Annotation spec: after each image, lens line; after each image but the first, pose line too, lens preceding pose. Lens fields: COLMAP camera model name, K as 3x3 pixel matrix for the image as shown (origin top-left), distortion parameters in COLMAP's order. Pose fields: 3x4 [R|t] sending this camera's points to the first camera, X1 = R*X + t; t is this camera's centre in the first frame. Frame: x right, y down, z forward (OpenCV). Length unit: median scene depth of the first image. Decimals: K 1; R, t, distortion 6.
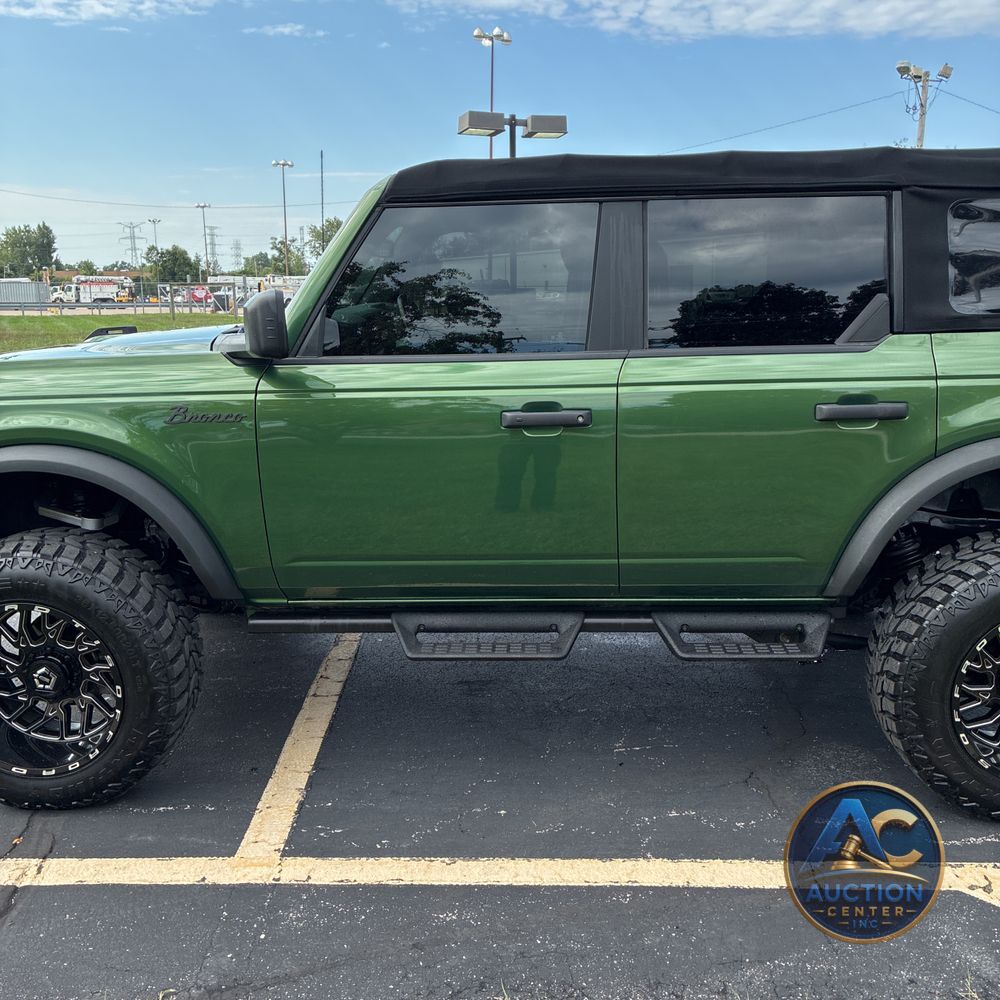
lens RADIAL K [[1012.7, 0, 500.1], [0, 1012.7, 501.1], [0, 0, 1]] dist [0.017784, 0.000000]
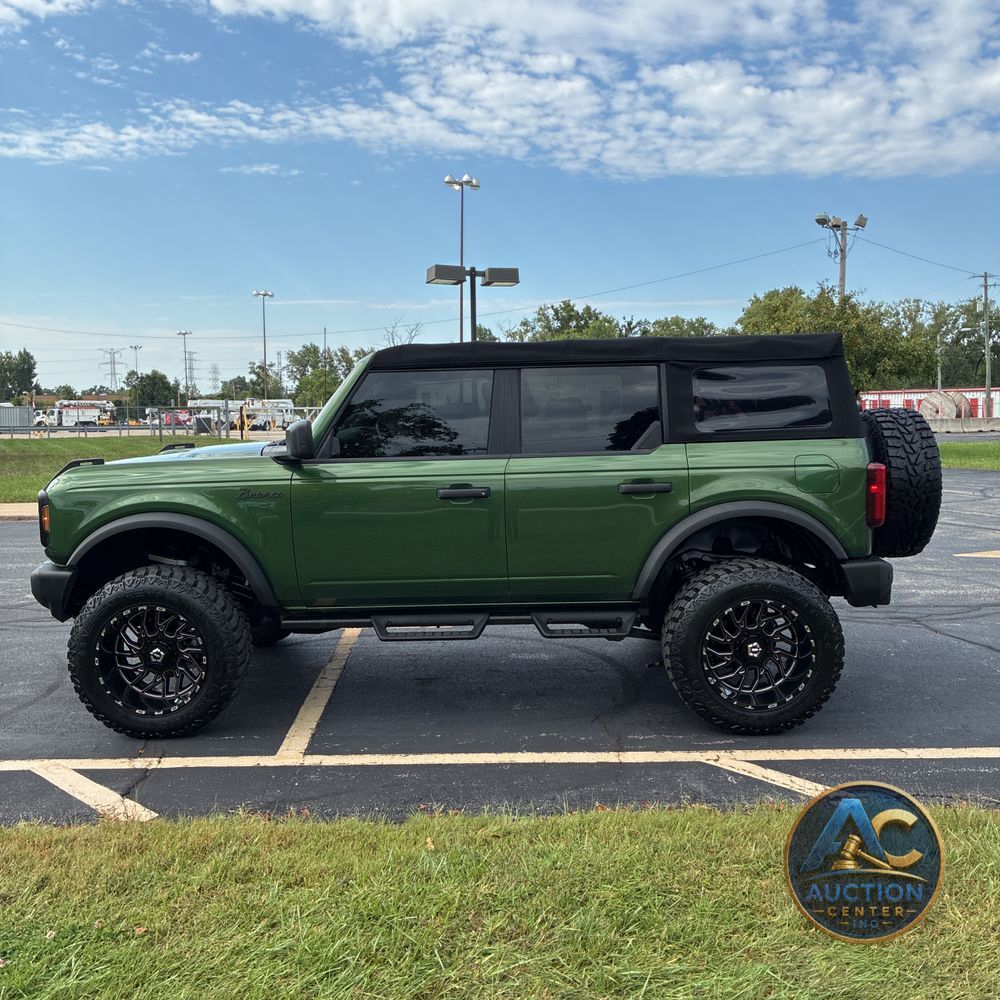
lens RADIAL K [[1012.7, 0, 504.1], [0, 1012.7, 496.6], [0, 0, 1]] dist [0.017784, 0.000000]
pose [[0.999542, -0.006997, 0.029429, 0.062705], [0.010503, 0.992629, -0.120740, 0.124852], [-0.028367, 0.120993, 0.992248, -0.664170]]
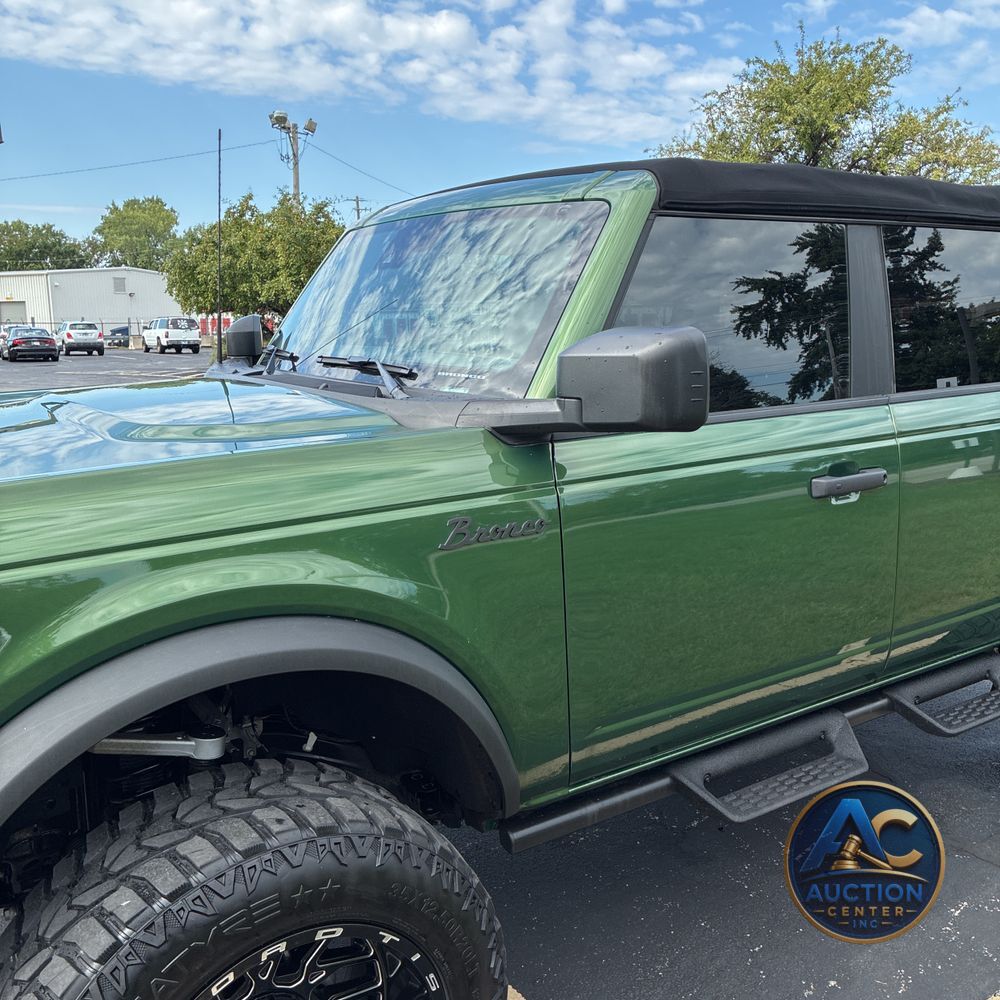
lens RADIAL K [[1012.7, 0, 506.3], [0, 1012.7, 474.9], [0, 0, 1]] dist [0.017784, 0.000000]
pose [[0.805501, -0.085875, 0.586340, -0.652516], [0.120644, 0.992487, -0.020380, -0.103091], [-0.580184, 0.087155, 0.809809, 0.496291]]
